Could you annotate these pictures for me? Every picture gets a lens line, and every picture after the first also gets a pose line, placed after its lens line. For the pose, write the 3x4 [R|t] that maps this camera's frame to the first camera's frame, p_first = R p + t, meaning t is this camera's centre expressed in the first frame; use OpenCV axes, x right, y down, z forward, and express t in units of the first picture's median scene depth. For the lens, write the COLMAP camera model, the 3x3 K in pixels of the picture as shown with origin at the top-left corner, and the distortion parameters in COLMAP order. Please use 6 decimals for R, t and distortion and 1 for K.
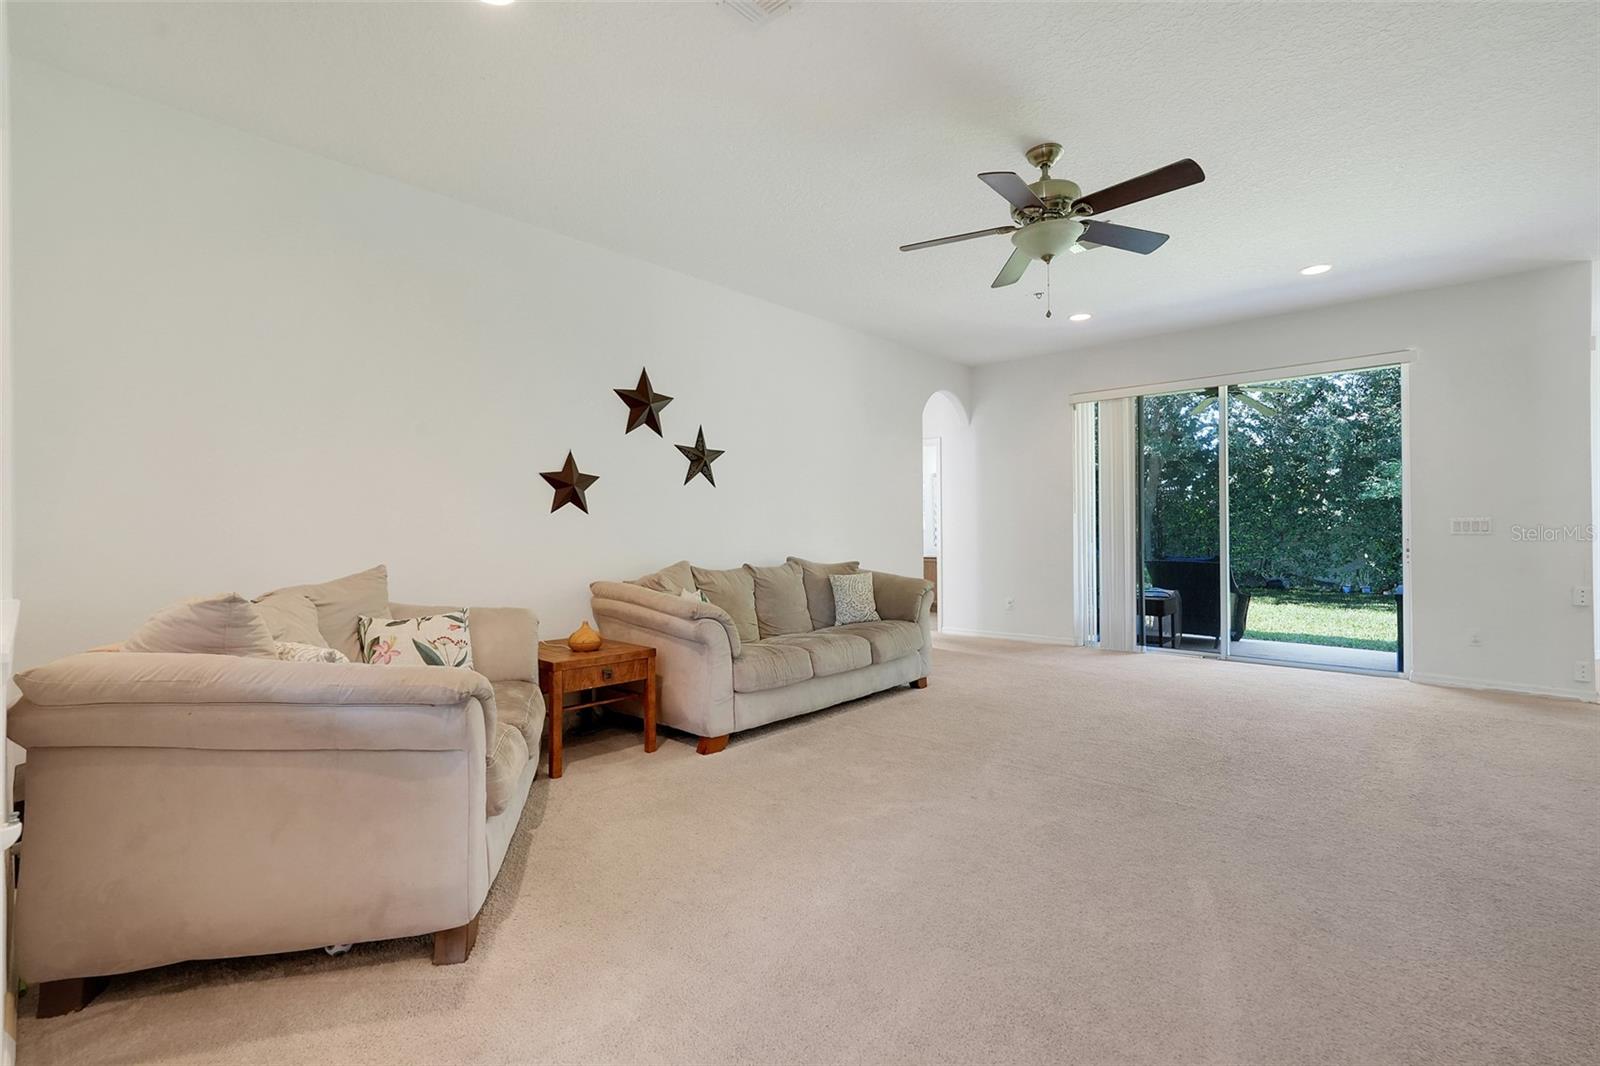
lens RADIAL K [[696.5, 0, 791.4], [0, 696.5, 535.8], [0, 0, 1]] dist [-0.016174, 0.008529]
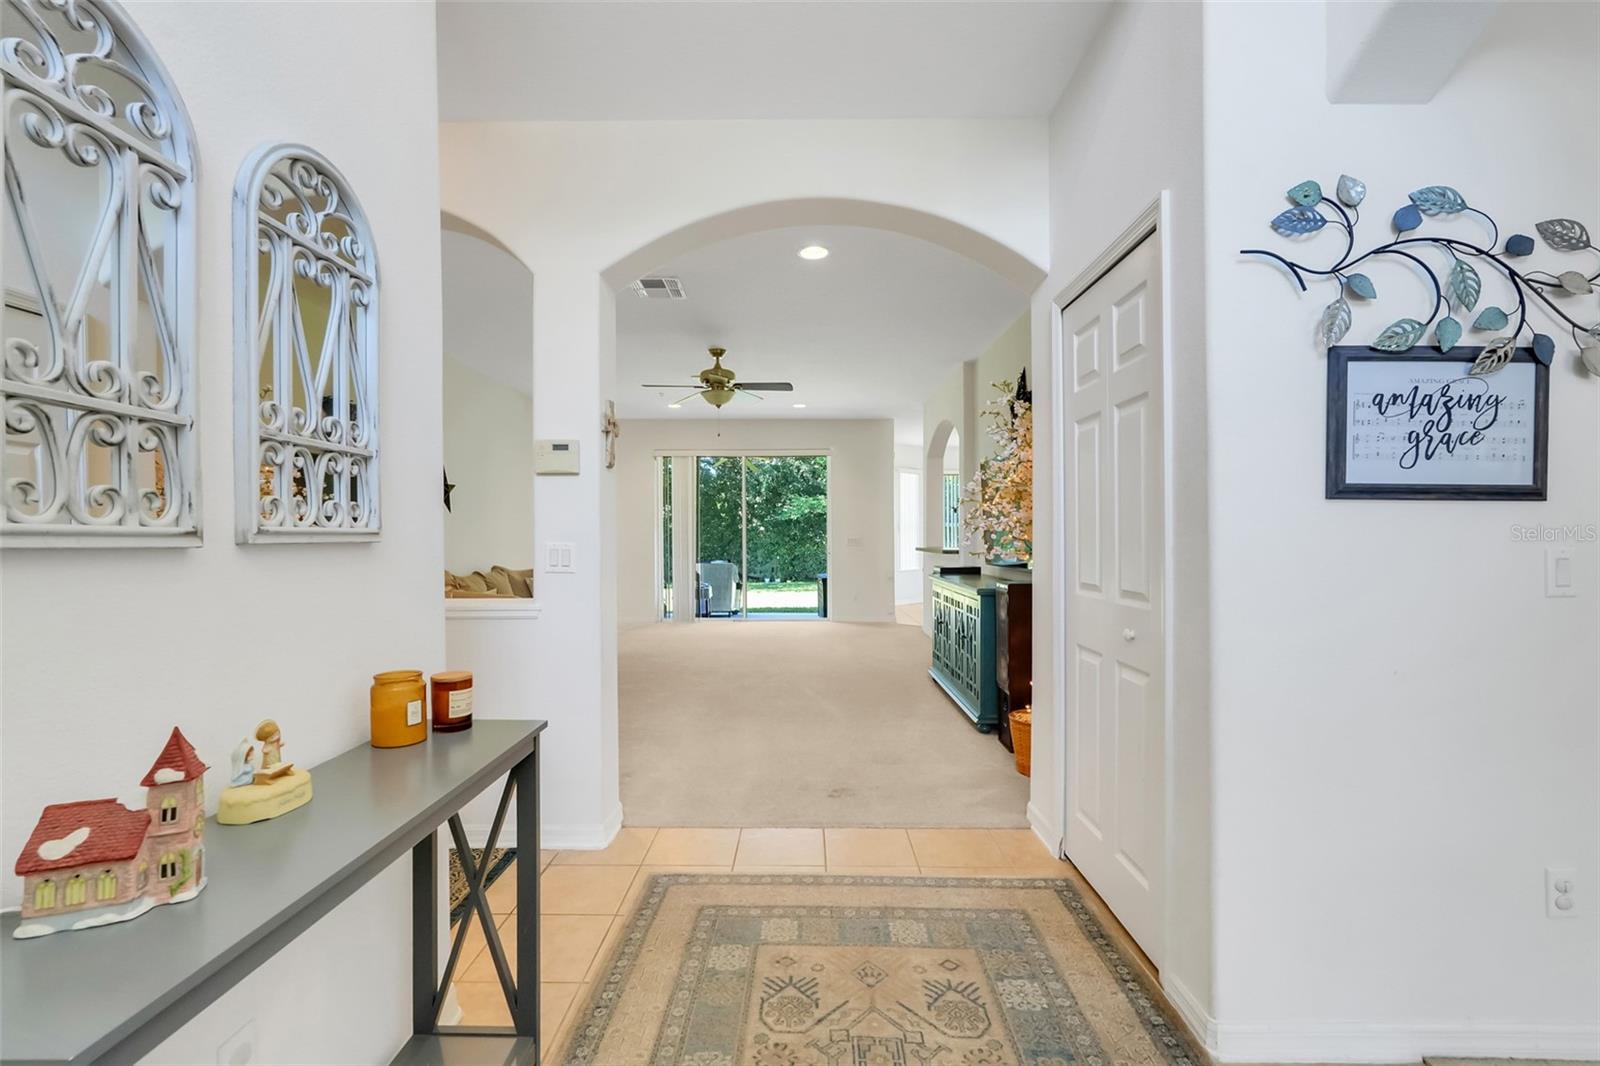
lens RADIAL K [[696.5, 0, 791.4], [0, 696.5, 535.8], [0, 0, 1]] dist [-0.016174, 0.008529]
pose [[0.738897, 0.001263, 0.673817, -0.453638], [0.008317, 0.999905, -0.010995, -0.007224], [-0.673767, 0.013729, 0.738816, -0.327717]]
